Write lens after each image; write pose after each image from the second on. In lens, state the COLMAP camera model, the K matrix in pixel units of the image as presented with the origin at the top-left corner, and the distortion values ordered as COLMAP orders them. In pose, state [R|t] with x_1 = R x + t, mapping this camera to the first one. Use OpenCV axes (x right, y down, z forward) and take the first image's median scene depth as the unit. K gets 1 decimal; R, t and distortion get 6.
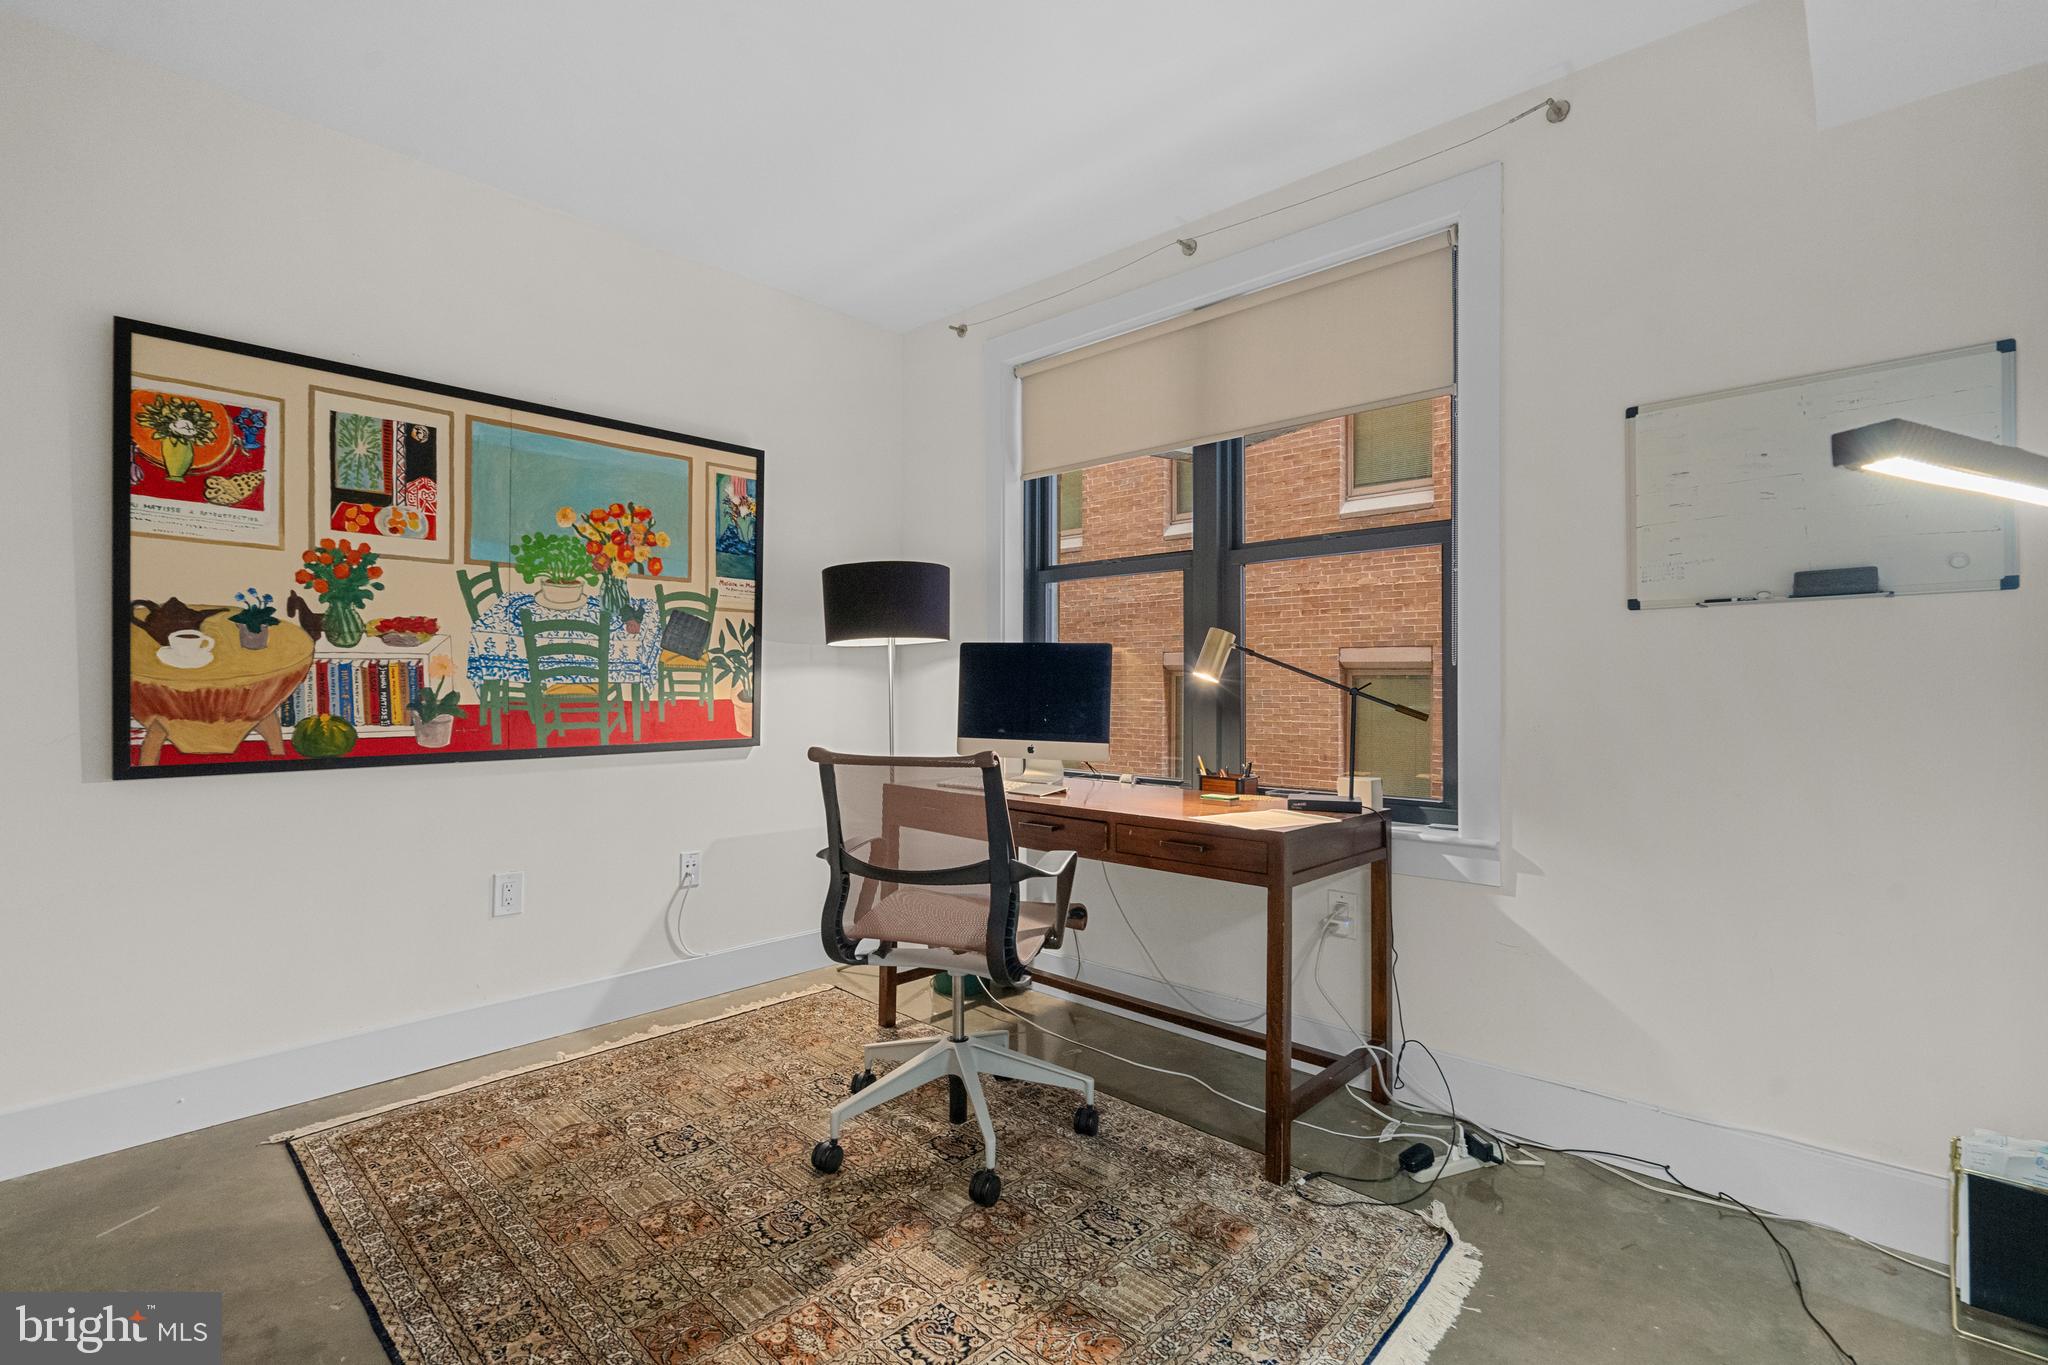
lens RADIAL K [[933.5, 0, 1024.0], [0, 933.5, 682.5], [0, 0, 1]] dist [-0.002625, 0.000180]
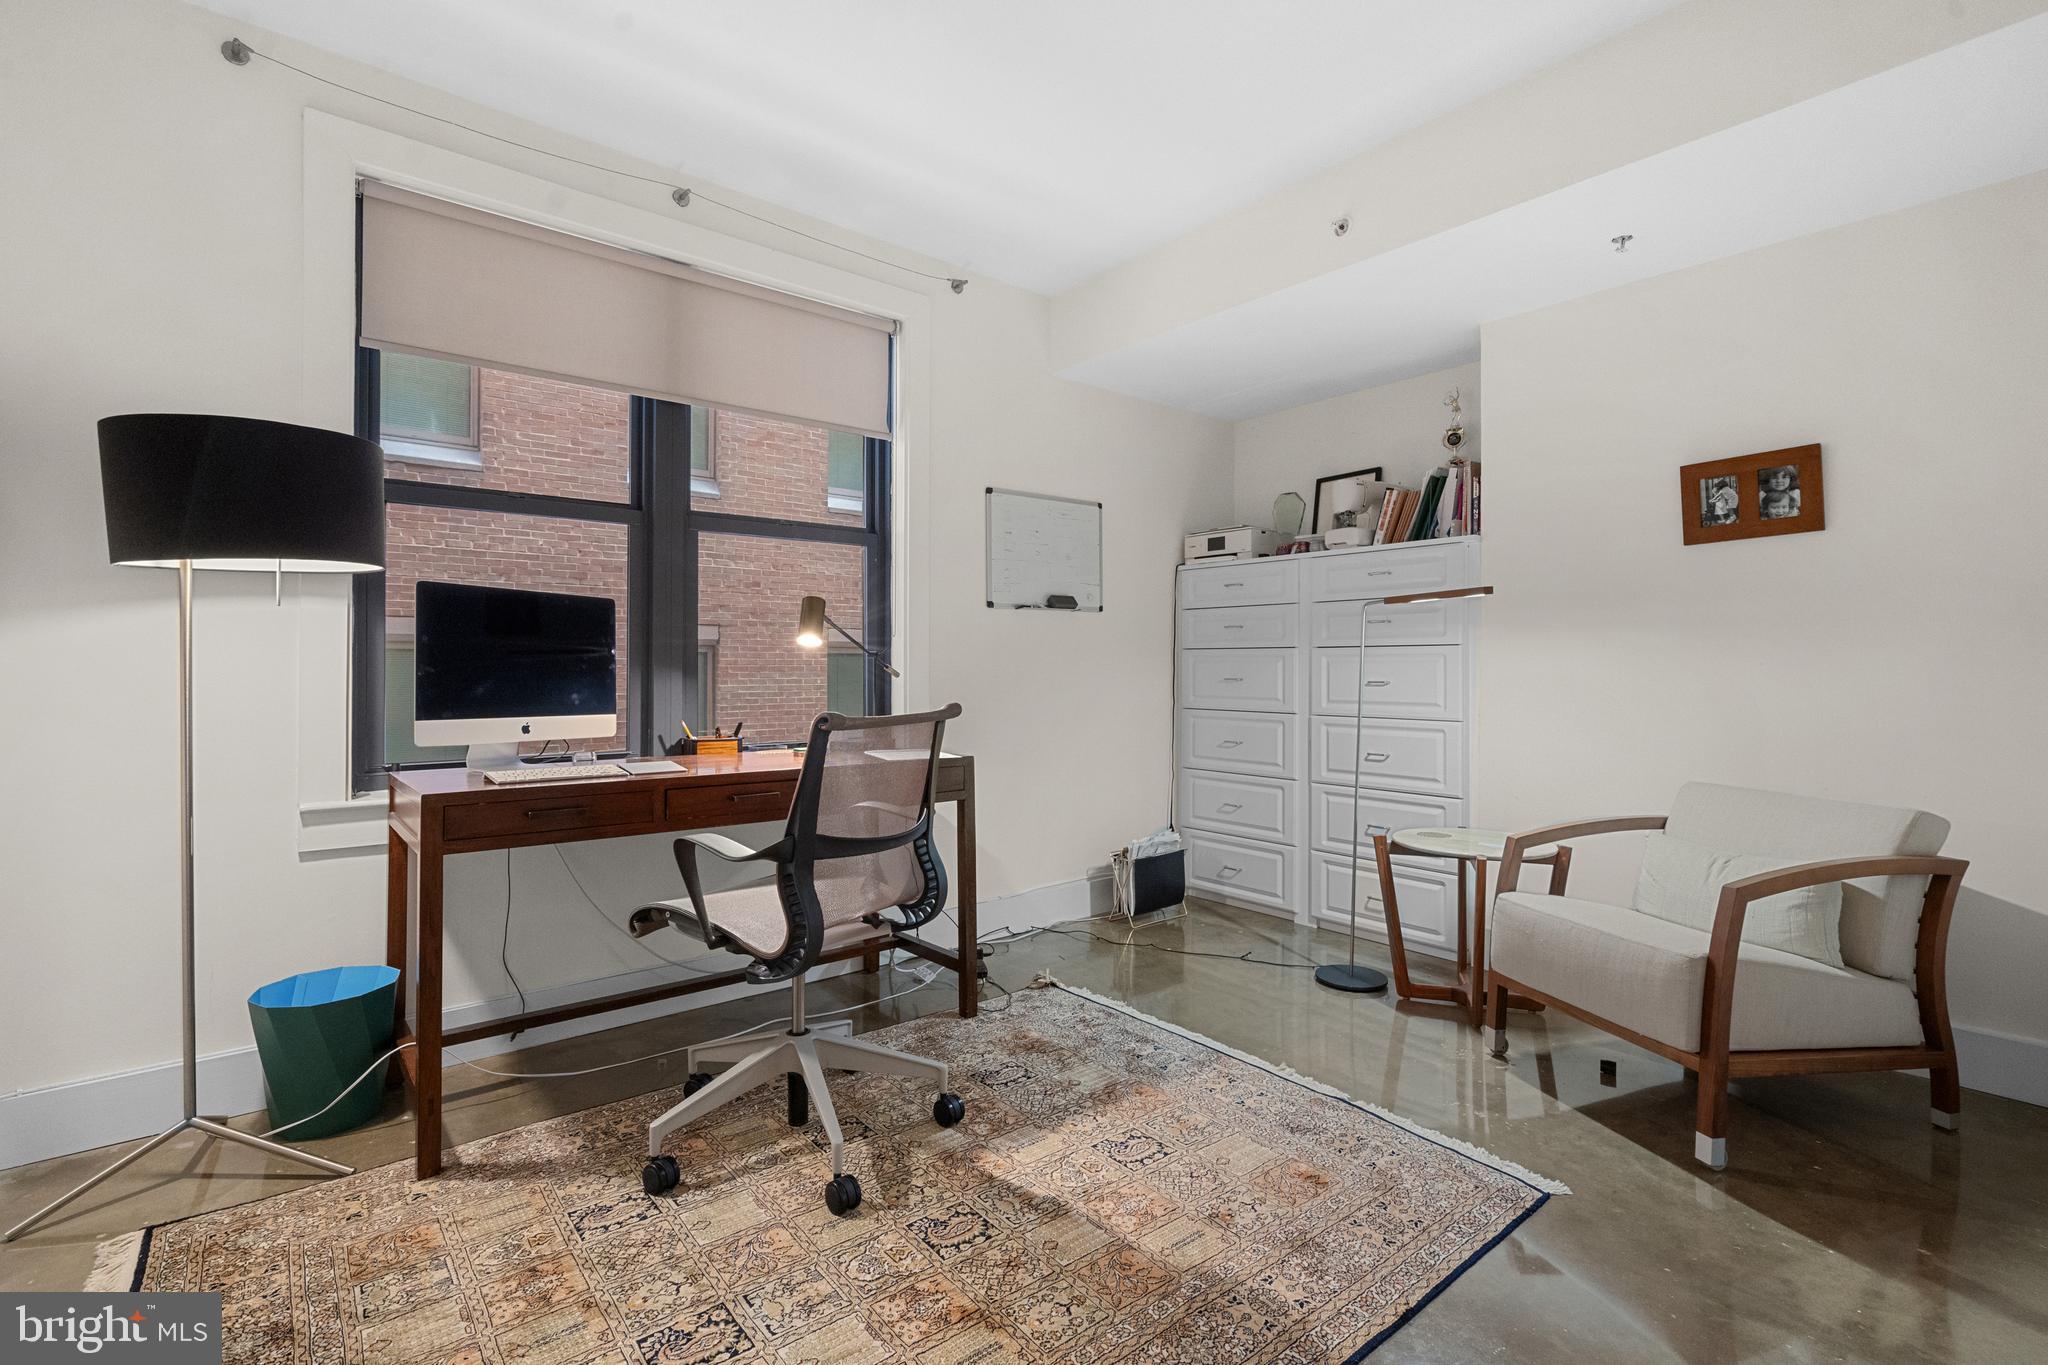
lens RADIAL K [[949.5, 0, 1022.7], [0, 949.5, 654.6], [0, 0, 1]] dist [0.002412, 0.000285]
pose [[0.121989, 0.013034, 0.992446, -1.045846], [-0.001657, 0.999915, -0.012928, 0.029717], [-0.992530, -0.000067, 0.122000, 0.729120]]
